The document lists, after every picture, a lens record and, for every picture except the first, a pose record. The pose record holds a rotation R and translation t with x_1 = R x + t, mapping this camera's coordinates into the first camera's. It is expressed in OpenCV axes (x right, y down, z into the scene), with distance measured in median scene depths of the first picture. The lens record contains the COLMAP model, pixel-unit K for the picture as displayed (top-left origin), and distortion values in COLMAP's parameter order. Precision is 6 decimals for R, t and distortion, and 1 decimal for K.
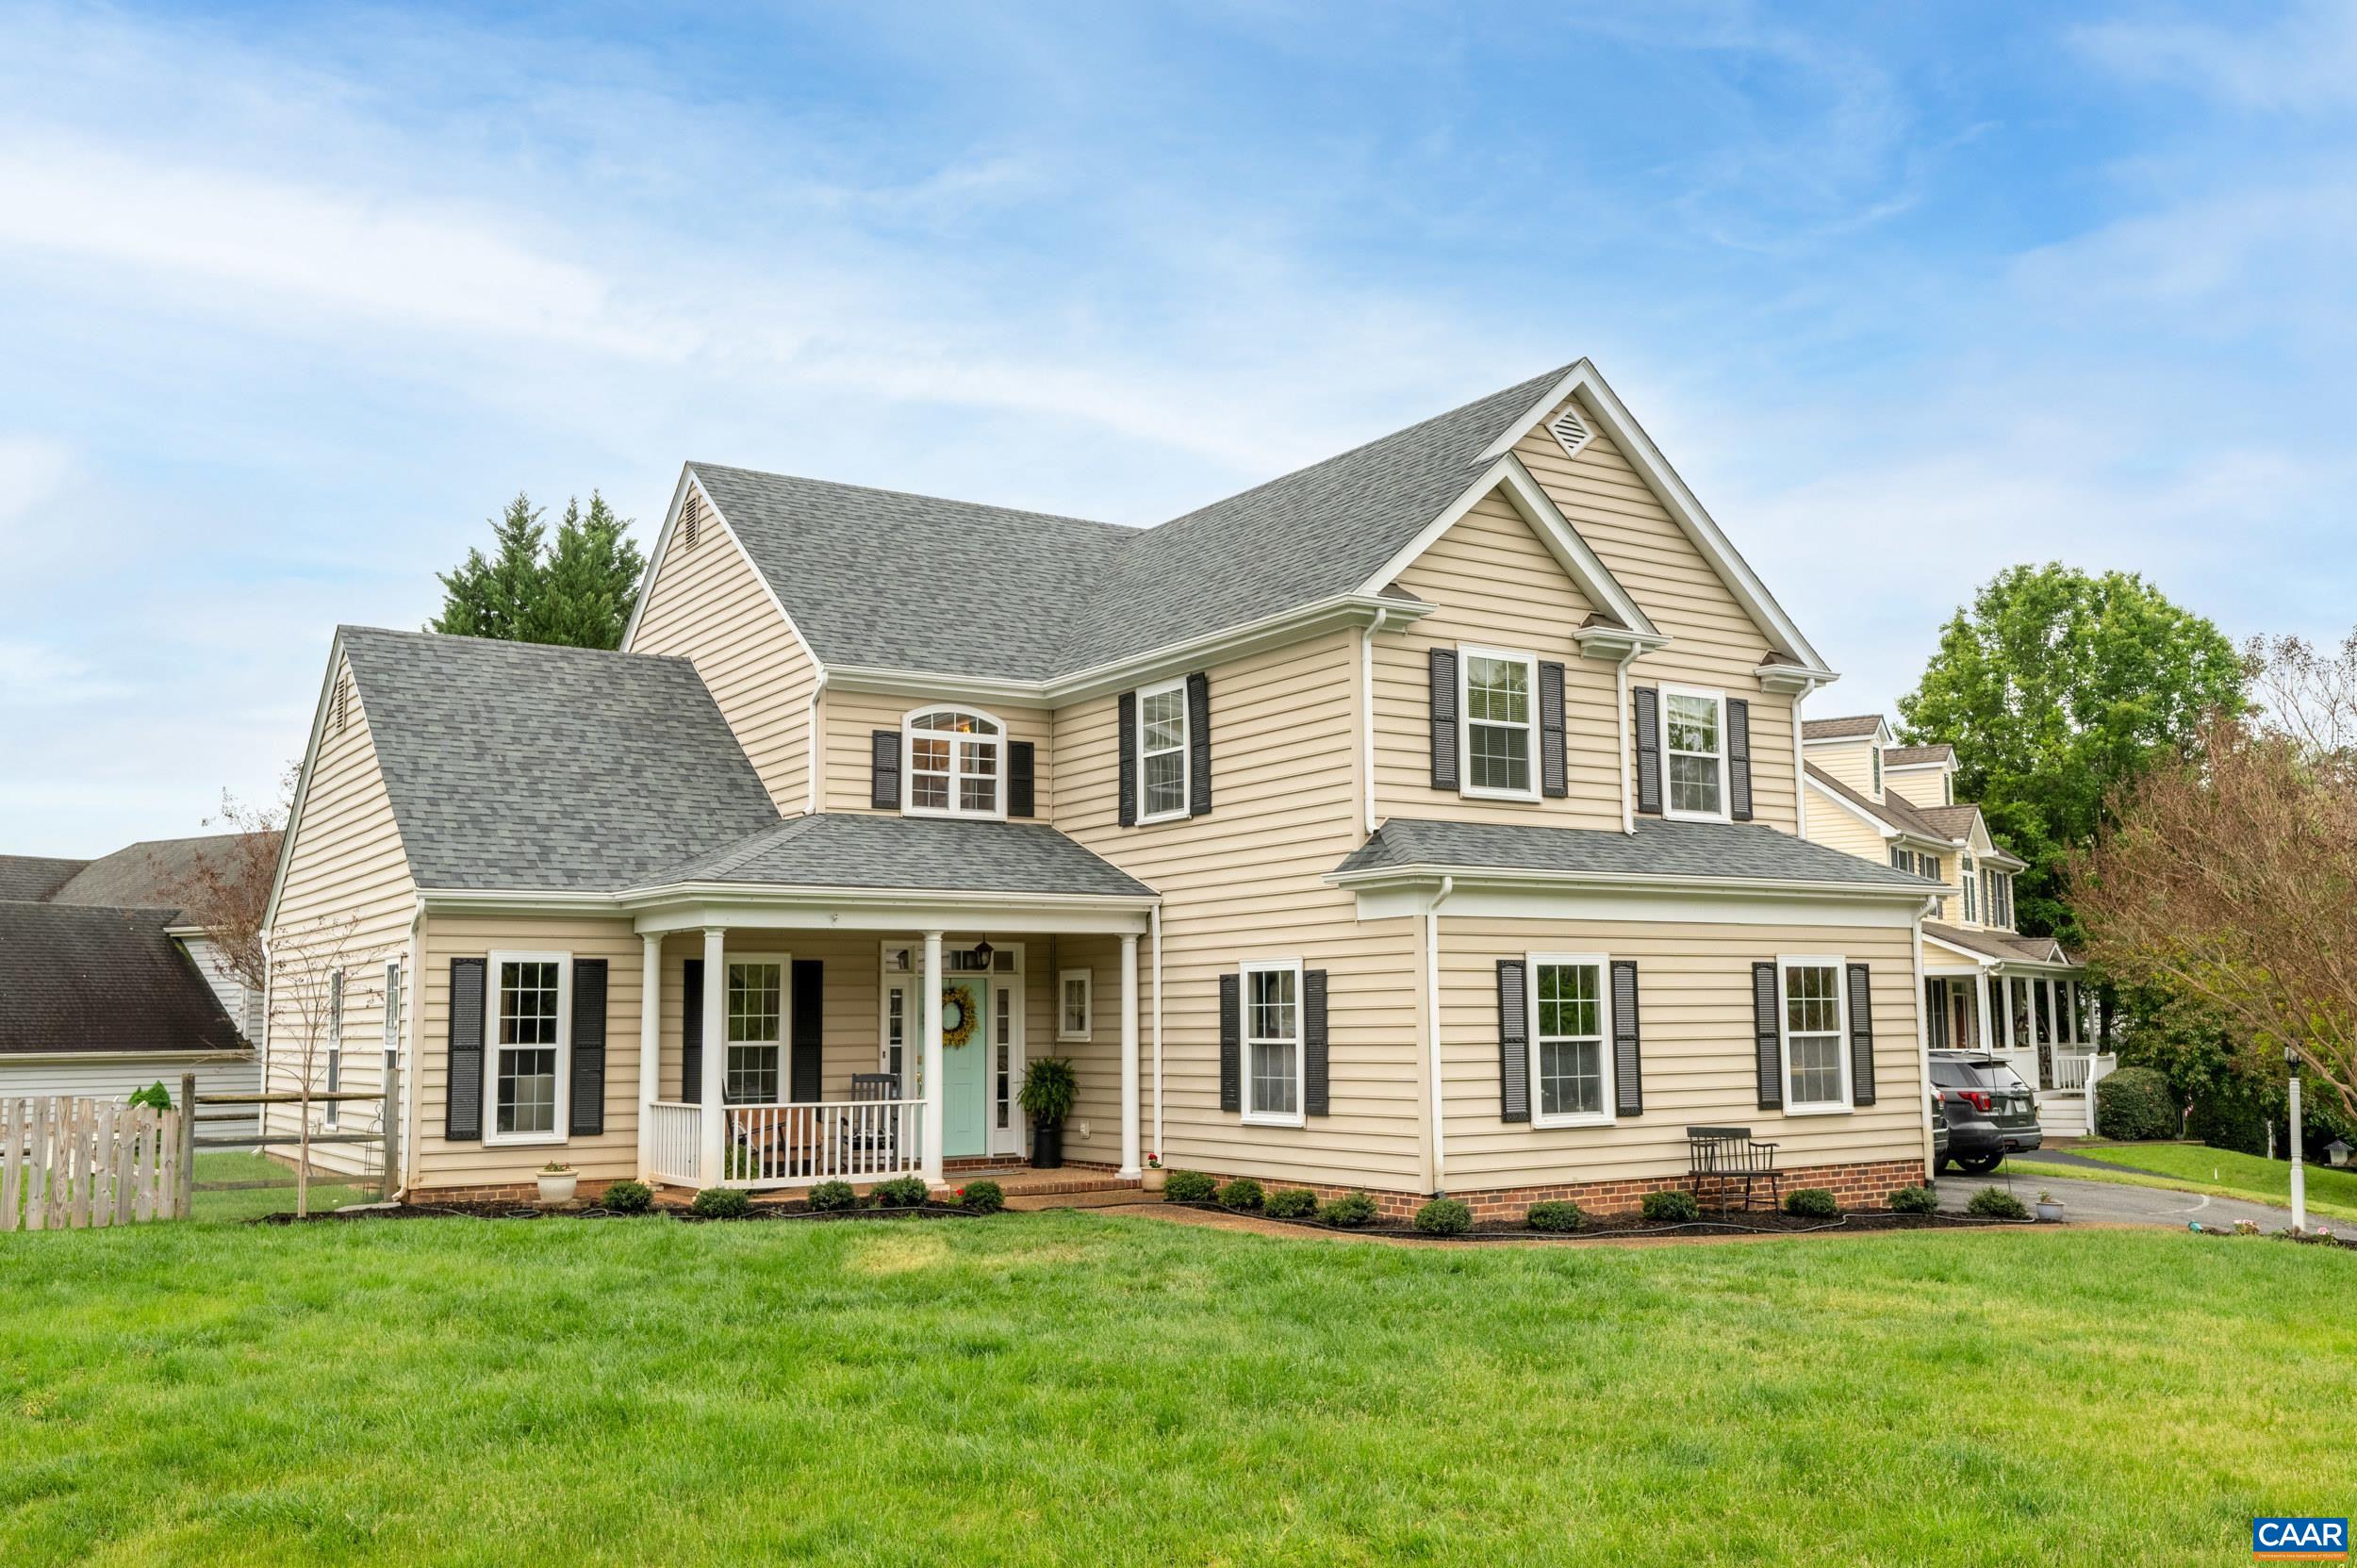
lens RADIAL K [[2023.4, 0, 1177.8], [0, 2023.4, 785.2], [0, 0, 1]] dist [0.006794, -0.010932]
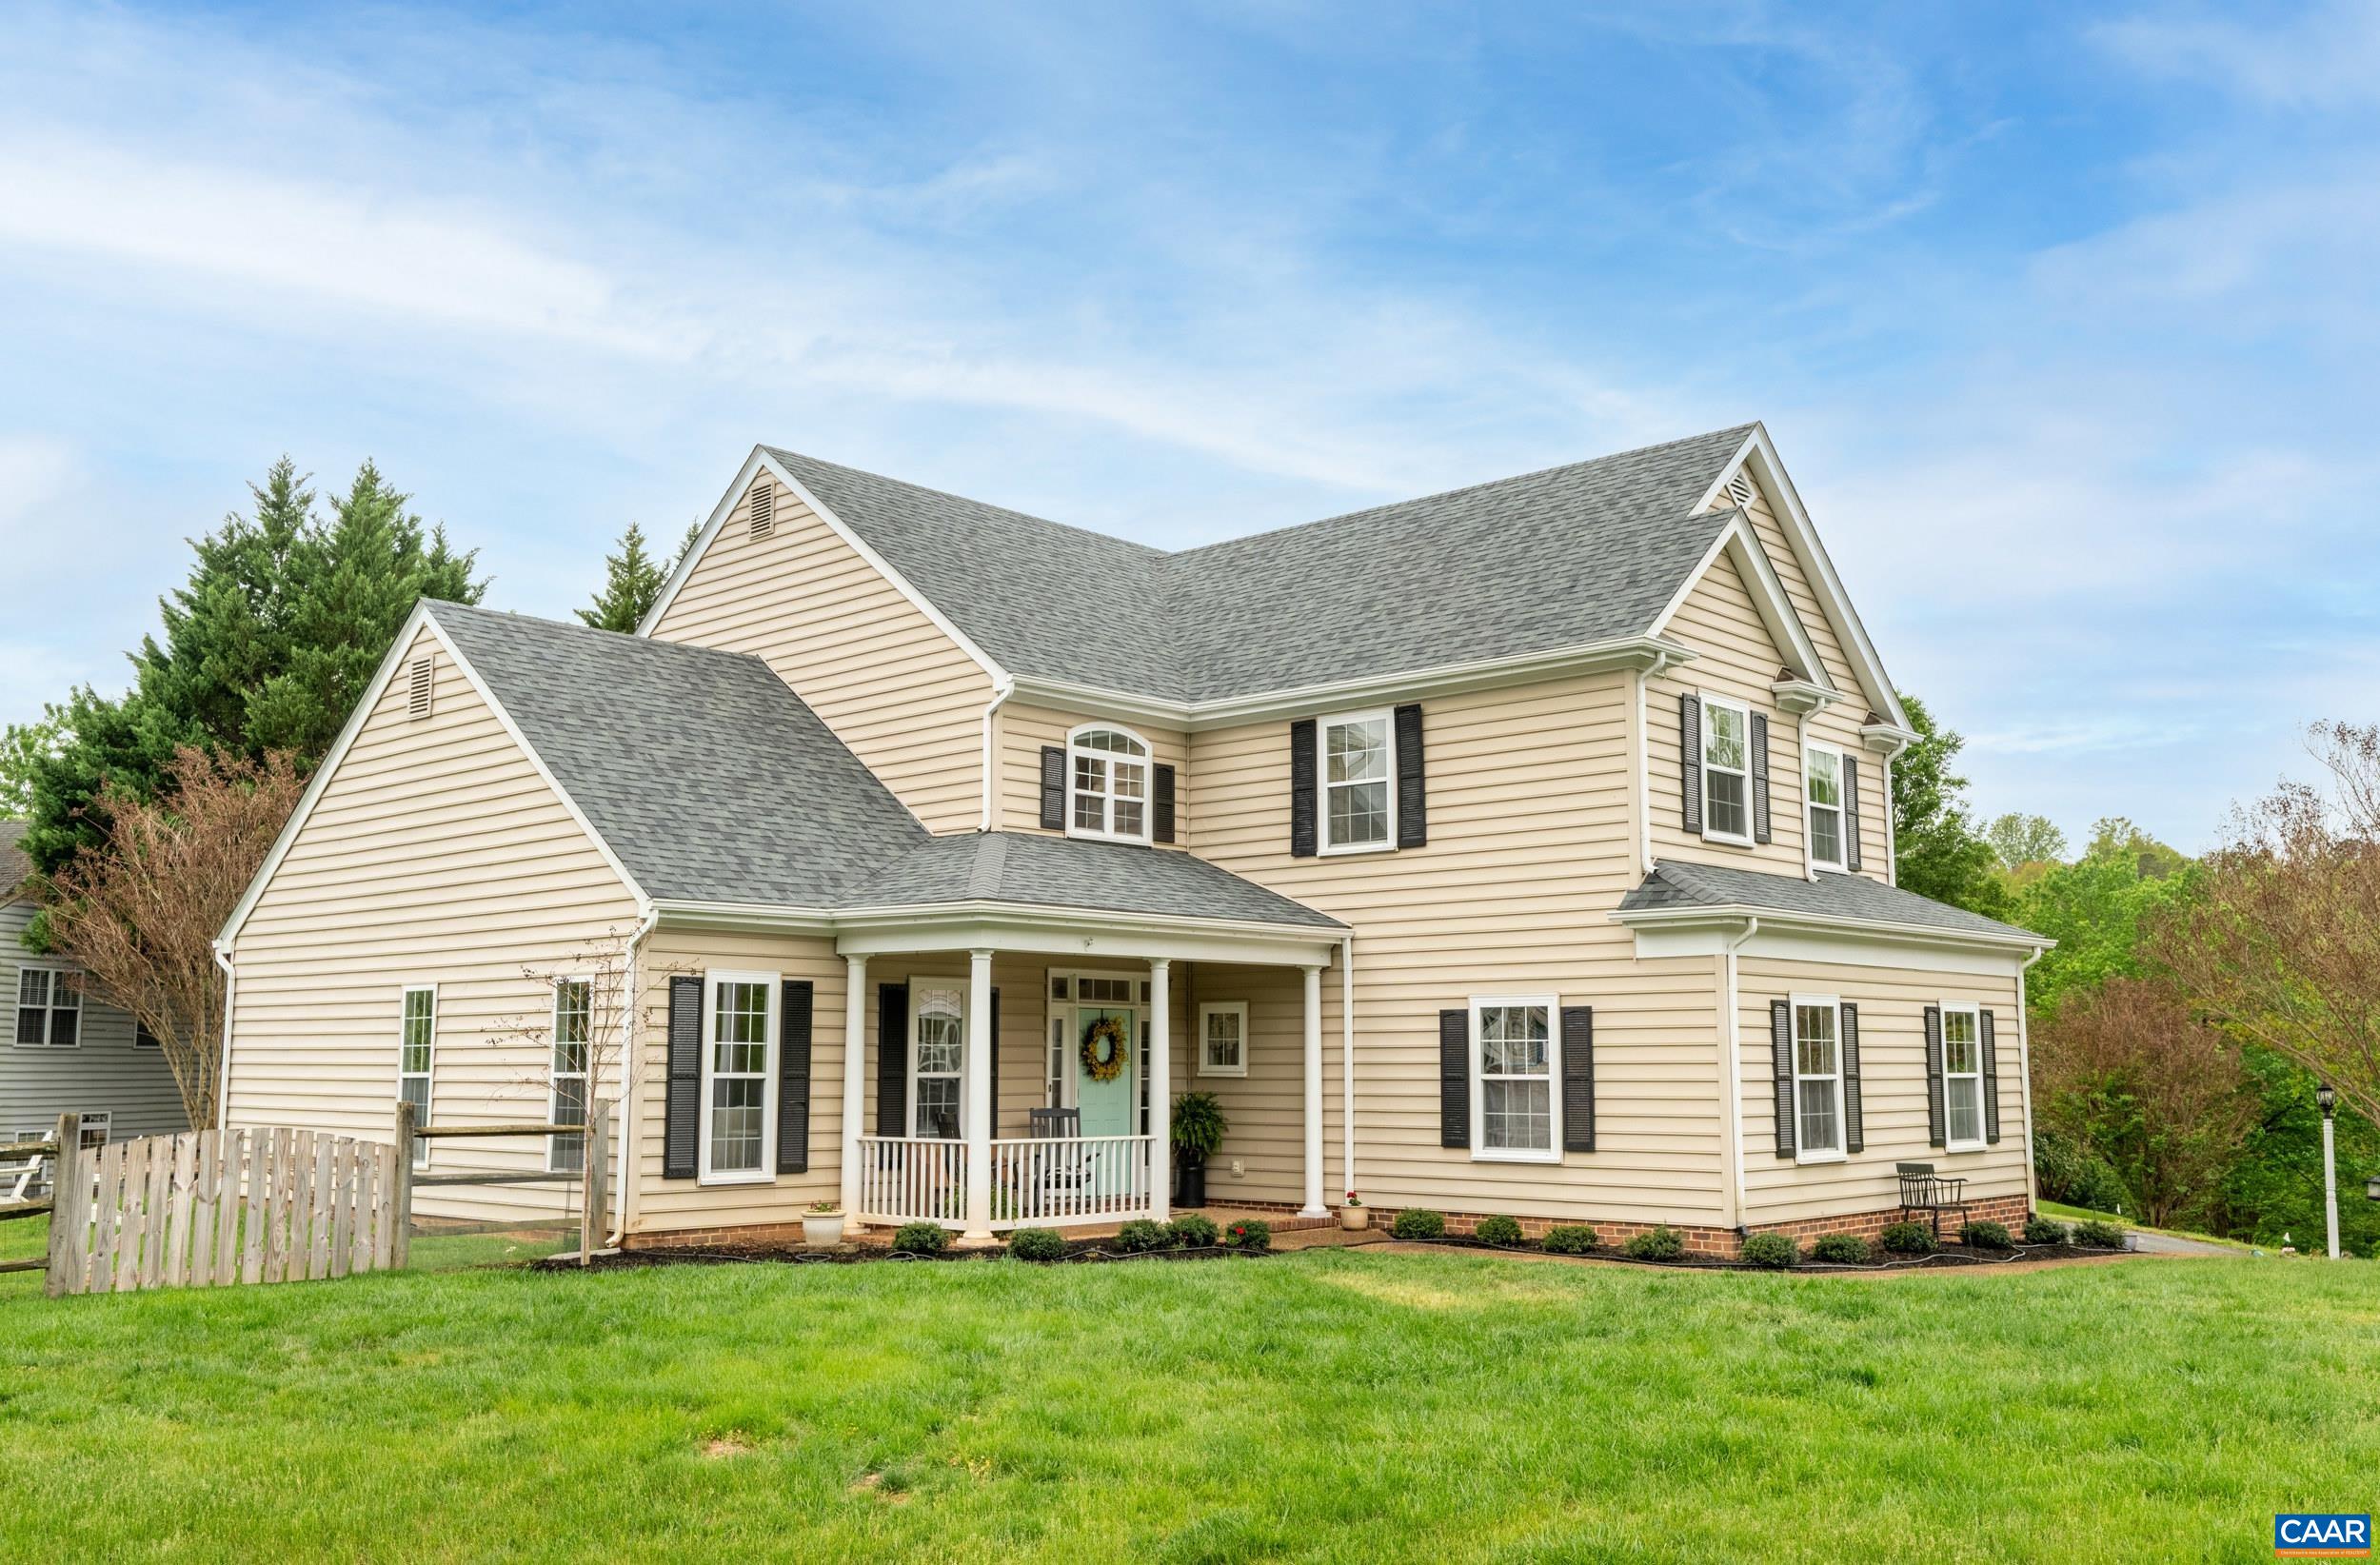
lens RADIAL K [[2077.6, 0, 1190.6], [0, 2077.6, 782.1], [0, 0, 1]] dist [0.001002, 0.006812]
pose [[0.968637, 0.044040, 0.244546, -0.349978], [-0.039591, 0.998949, -0.023084, 0.010451], [-0.245306, 0.012678, 0.969363, 0.041444]]
